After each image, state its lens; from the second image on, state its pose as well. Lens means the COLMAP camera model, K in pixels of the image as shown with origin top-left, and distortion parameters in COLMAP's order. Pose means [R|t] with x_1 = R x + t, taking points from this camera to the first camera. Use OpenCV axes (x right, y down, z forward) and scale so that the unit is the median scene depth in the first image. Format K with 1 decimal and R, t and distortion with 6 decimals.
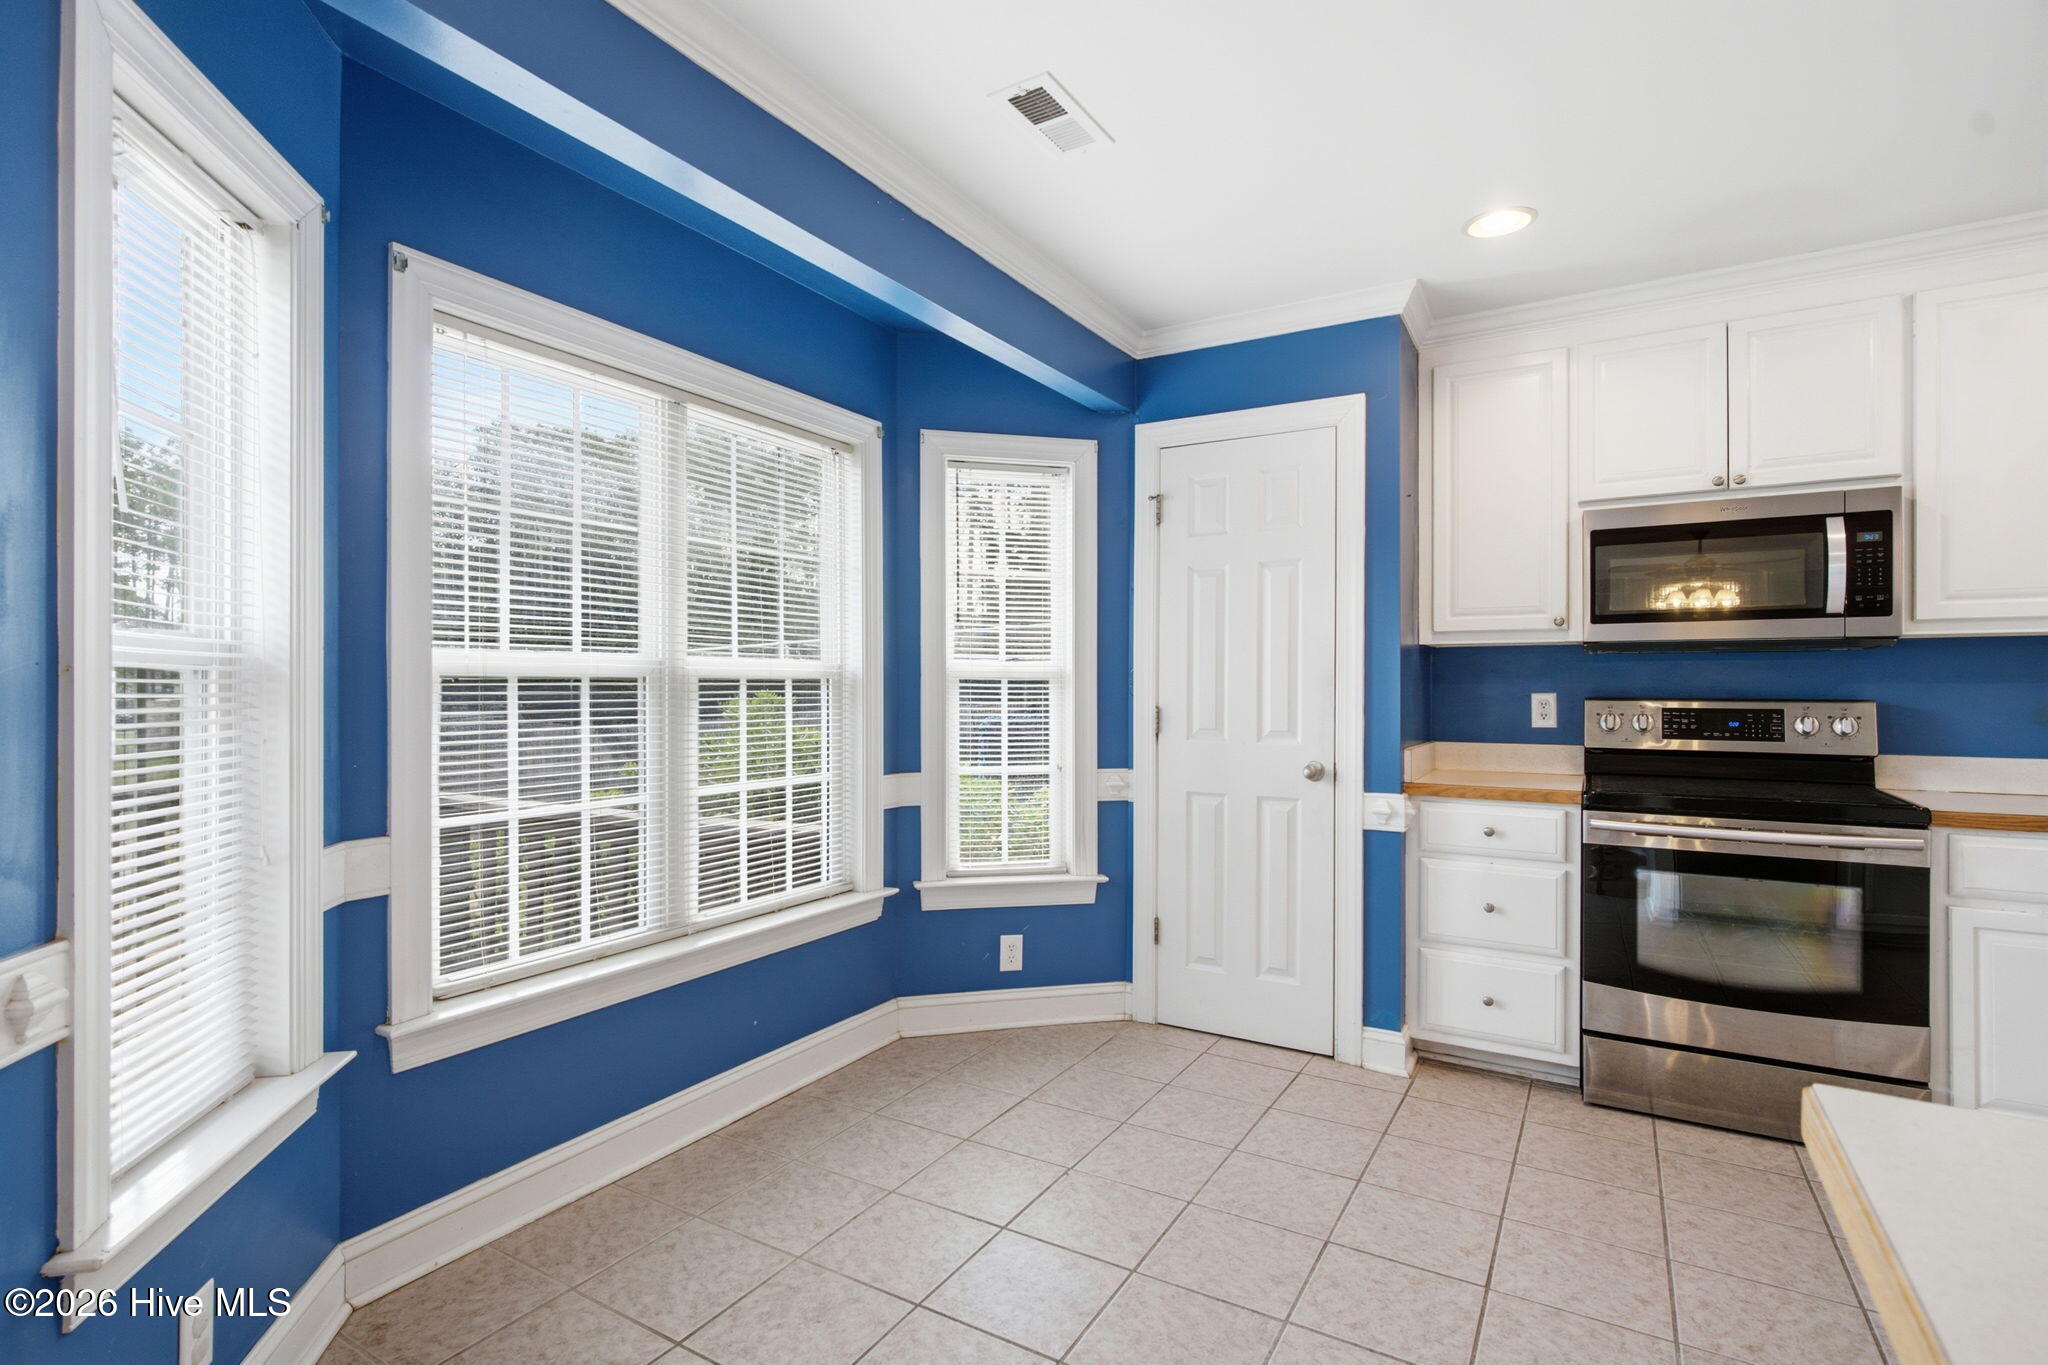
lens RADIAL K [[986.4, 0, 1022.9], [0, 986.4, 683.7], [0, 0, 1]] dist [0.005867, -0.000285]
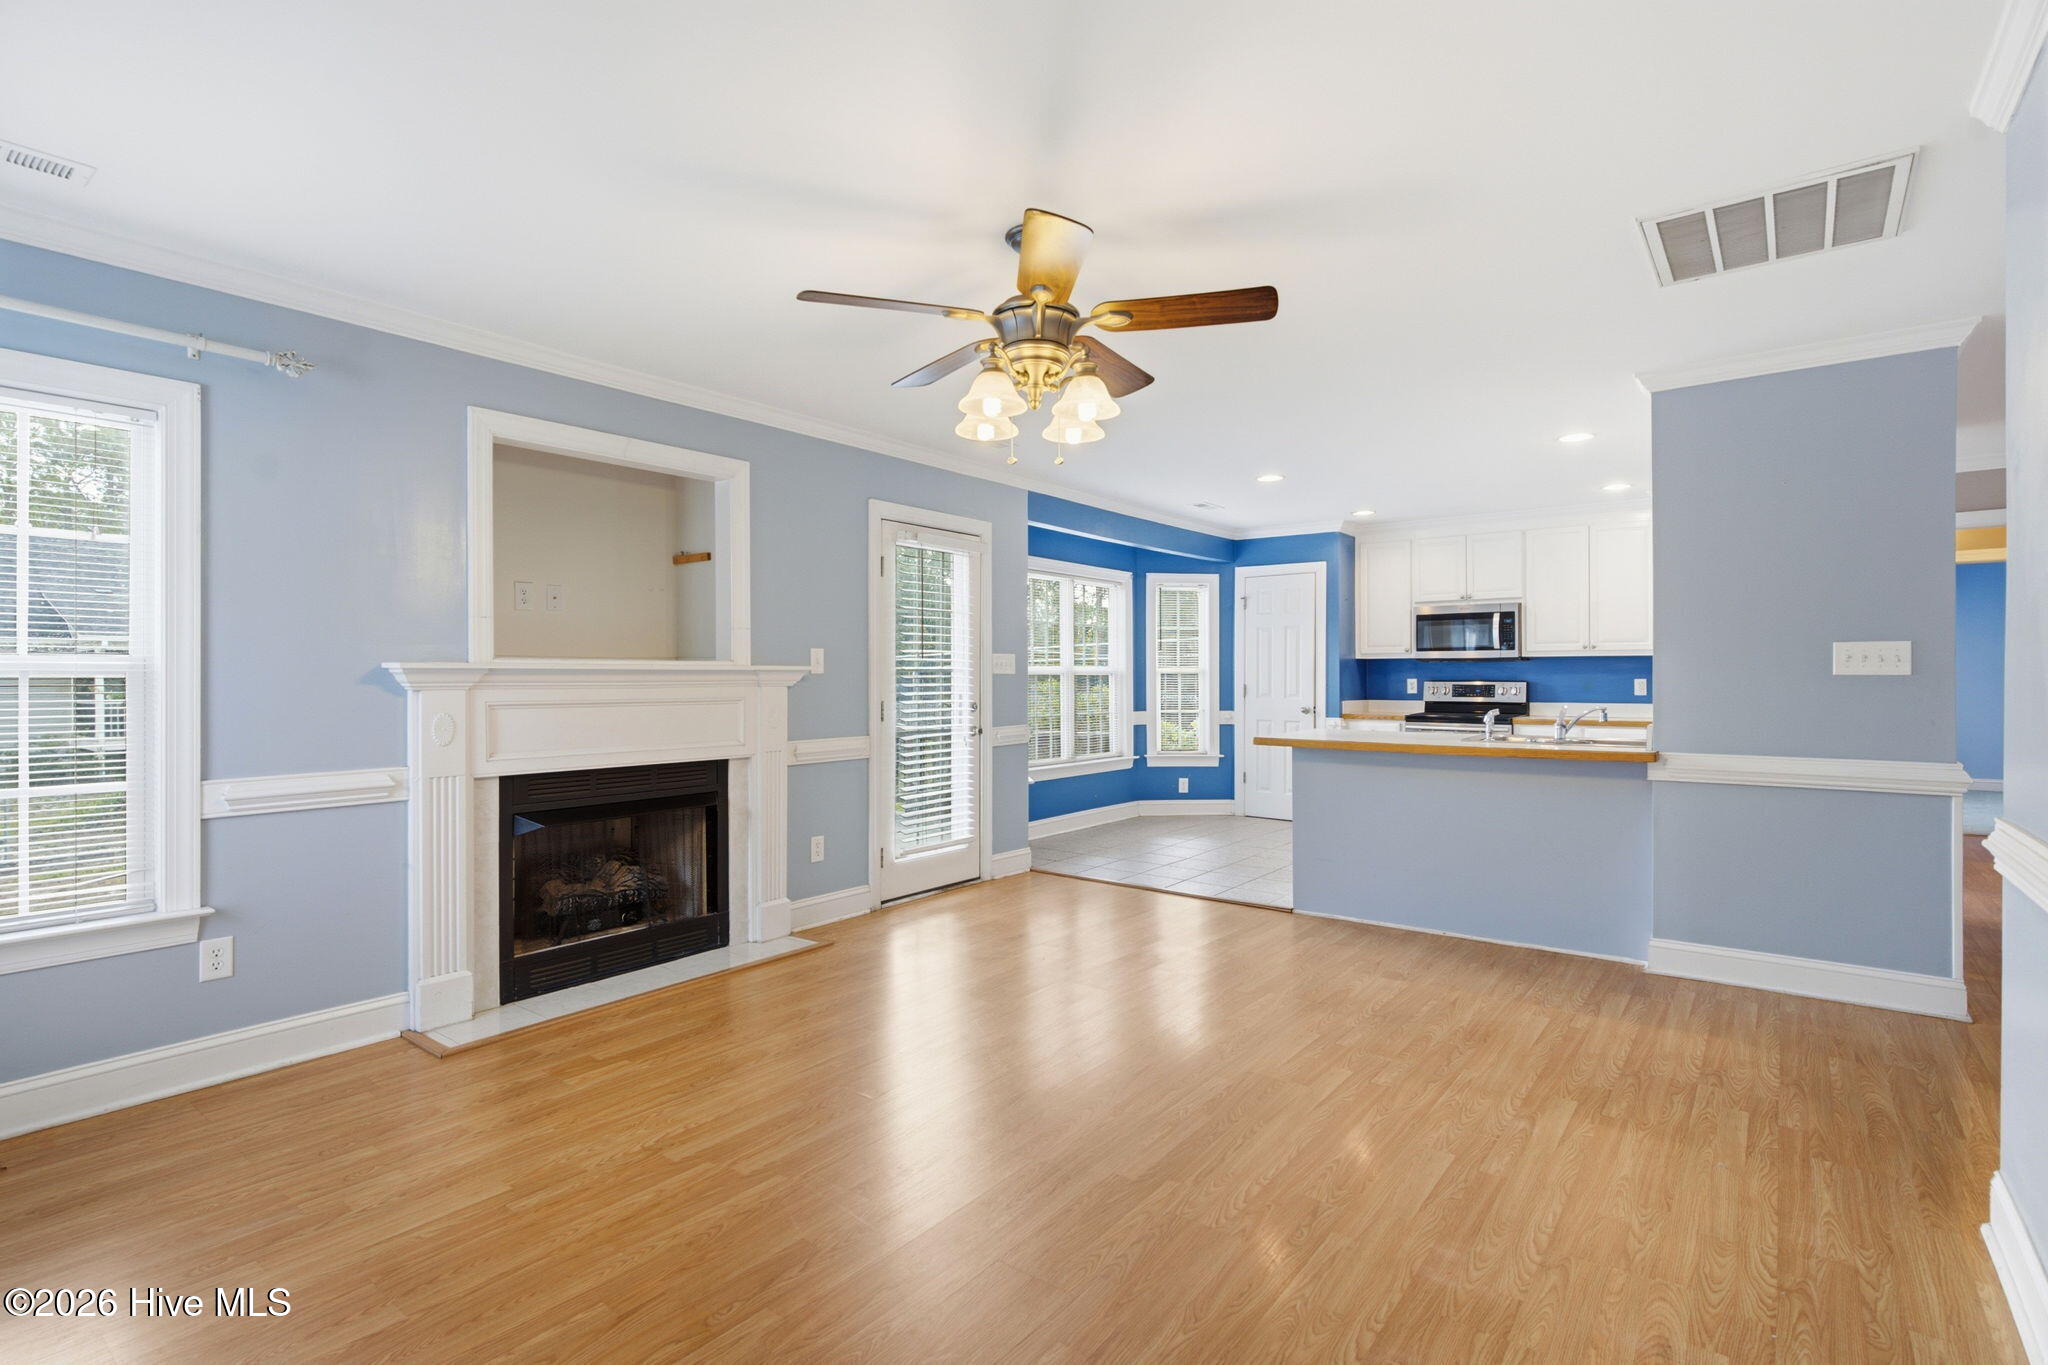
lens RADIAL K [[986.4, 0, 1007.4], [0, 986.4, 678.7], [0, 0, 1]] dist [0.005867, -0.000285]
pose [[0.991411, -0.002624, -0.130760, -0.133777], [0.003227, 0.999985, 0.004403, -0.004359], [0.130747, -0.004787, 0.991404, -1.598042]]
